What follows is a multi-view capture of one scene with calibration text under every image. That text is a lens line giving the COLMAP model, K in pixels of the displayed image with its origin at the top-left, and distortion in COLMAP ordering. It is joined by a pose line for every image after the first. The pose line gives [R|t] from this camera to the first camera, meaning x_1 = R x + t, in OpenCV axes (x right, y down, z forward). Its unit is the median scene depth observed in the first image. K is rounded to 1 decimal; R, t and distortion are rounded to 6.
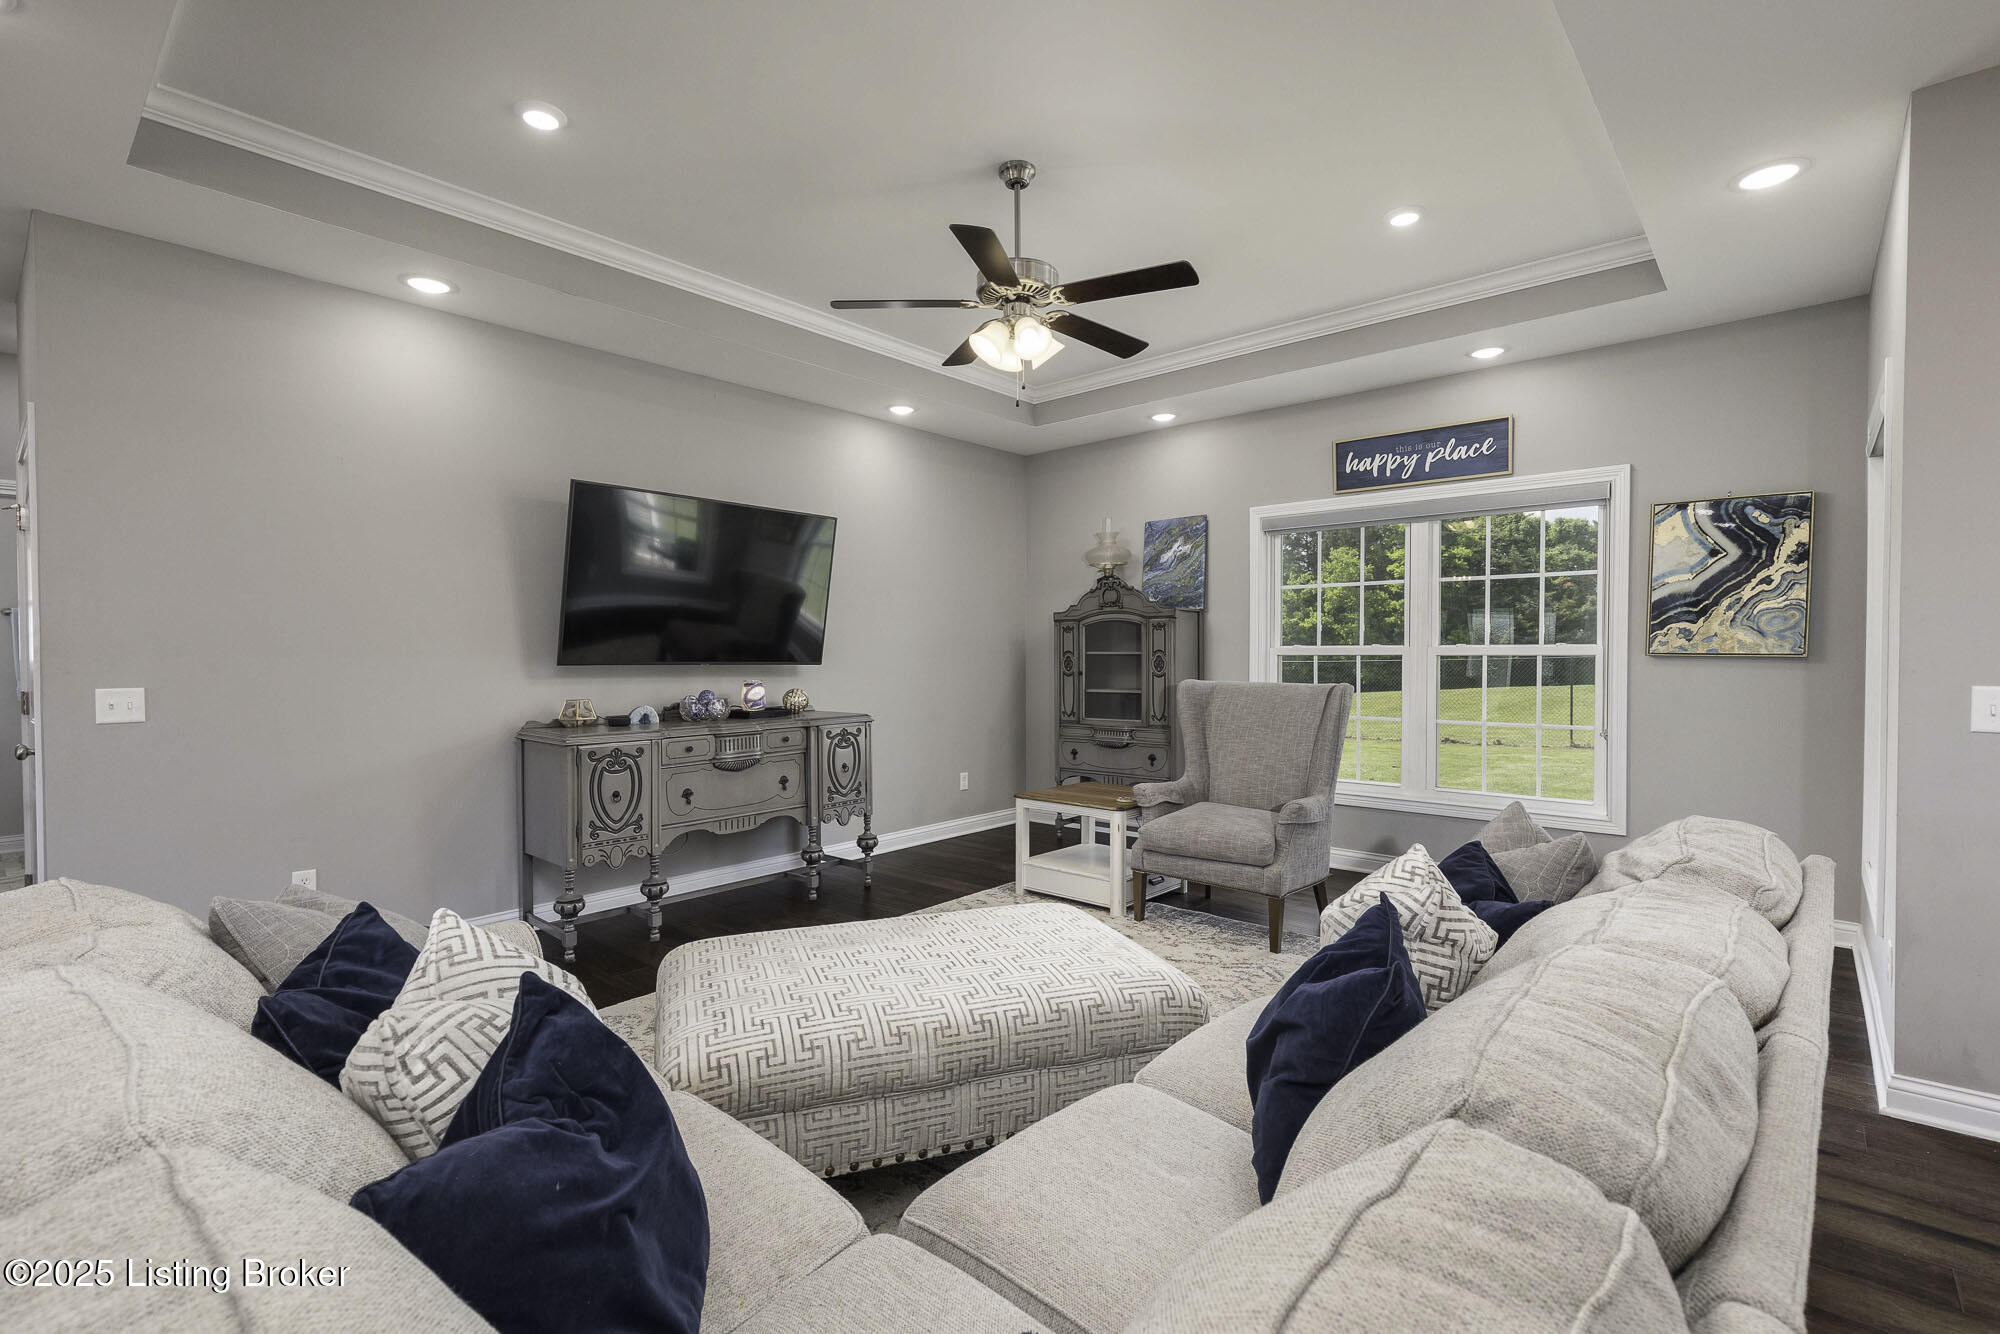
lens RADIAL K [[905.2, 0, 996.3], [0, 905.2, 665.6], [0, 0, 1]] dist [0.006857, -0.000400]
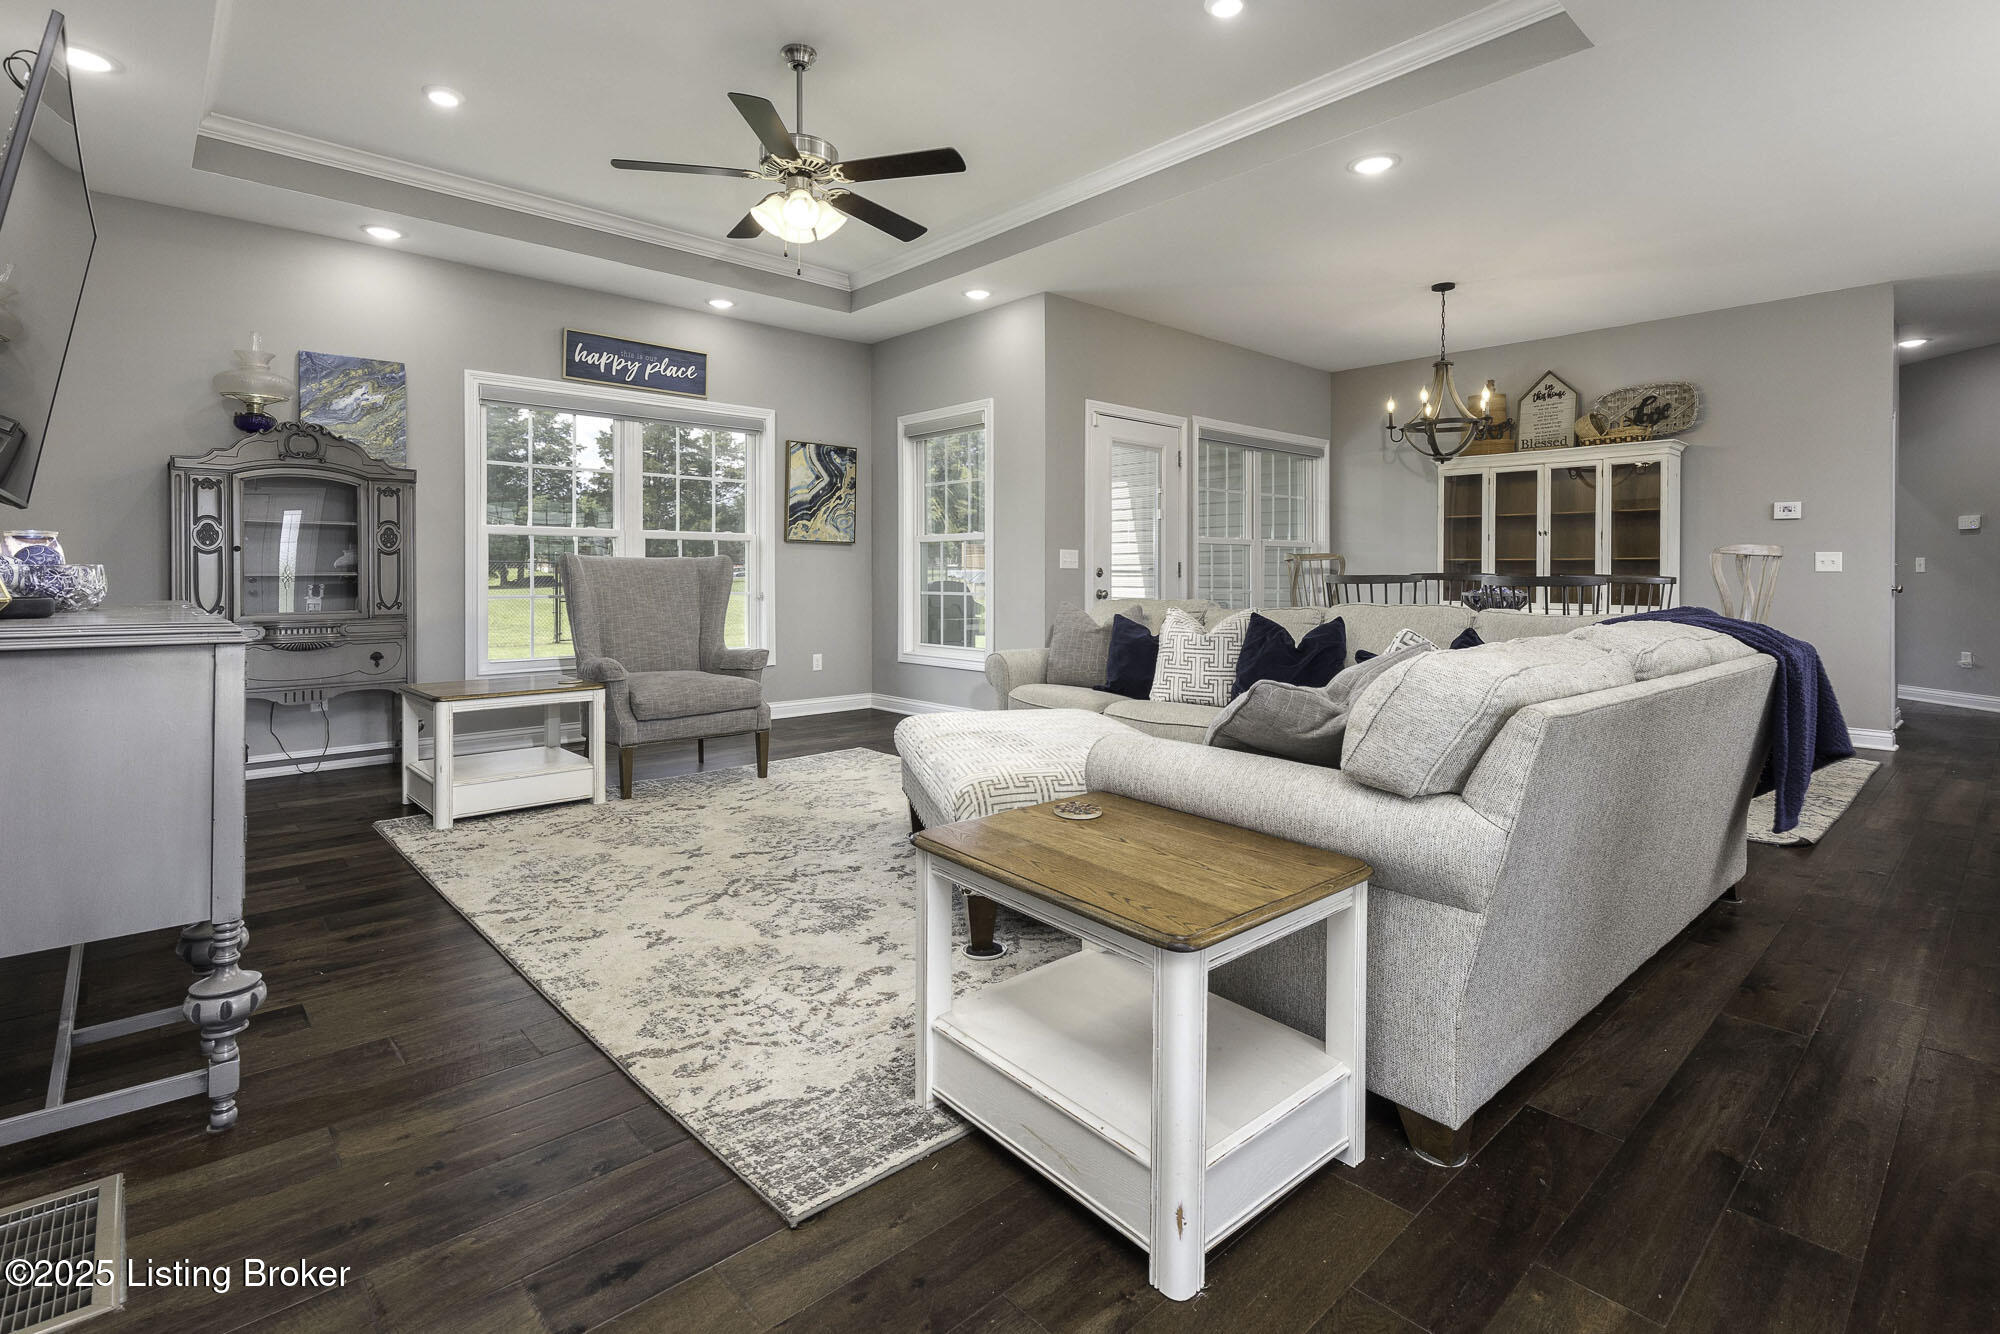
lens RADIAL K [[941.7, 0, 975.6], [0, 941.7, 564.7], [0, 0, 1]] dist [0.003106, -0.000037]
pose [[0.126556, 0.010461, 0.991904, -0.710457], [0.009320, 0.999888, -0.011734, 0.044246], [-0.991916, 0.010730, 0.126444, 0.457032]]
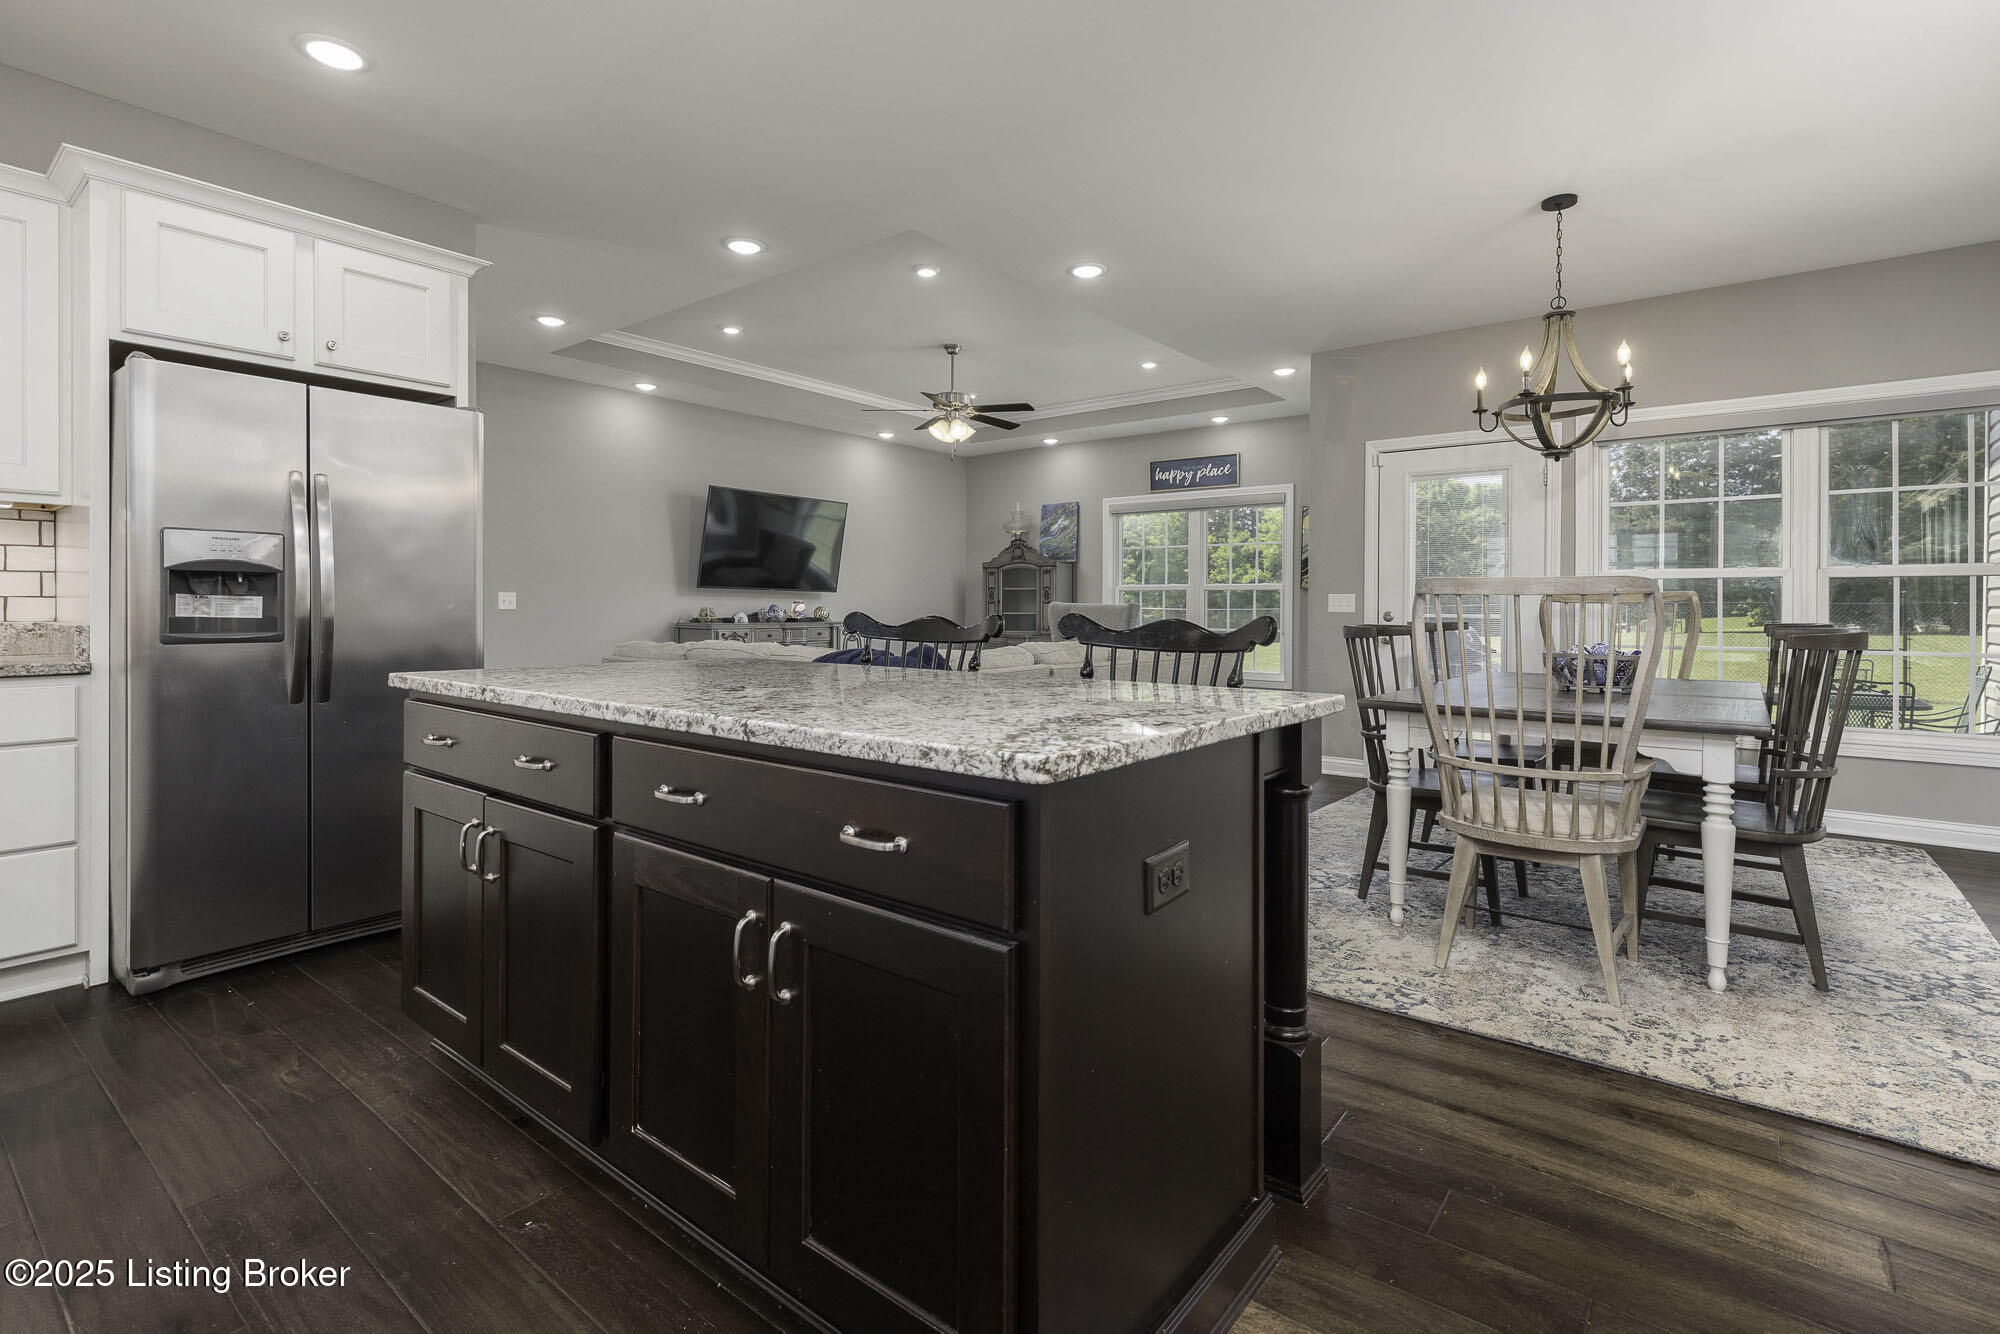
lens RADIAL K [[933.6, 0, 1015.4], [0, 933.6, 608.9], [0, 0, 1]] dist [0.012339, -0.000165]
pose [[0.997836, 0.008501, 0.065196, 0.021684], [-0.007660, 0.999884, -0.013135, 0.053867], [-0.065300, 0.012607, 0.997786, -0.774878]]
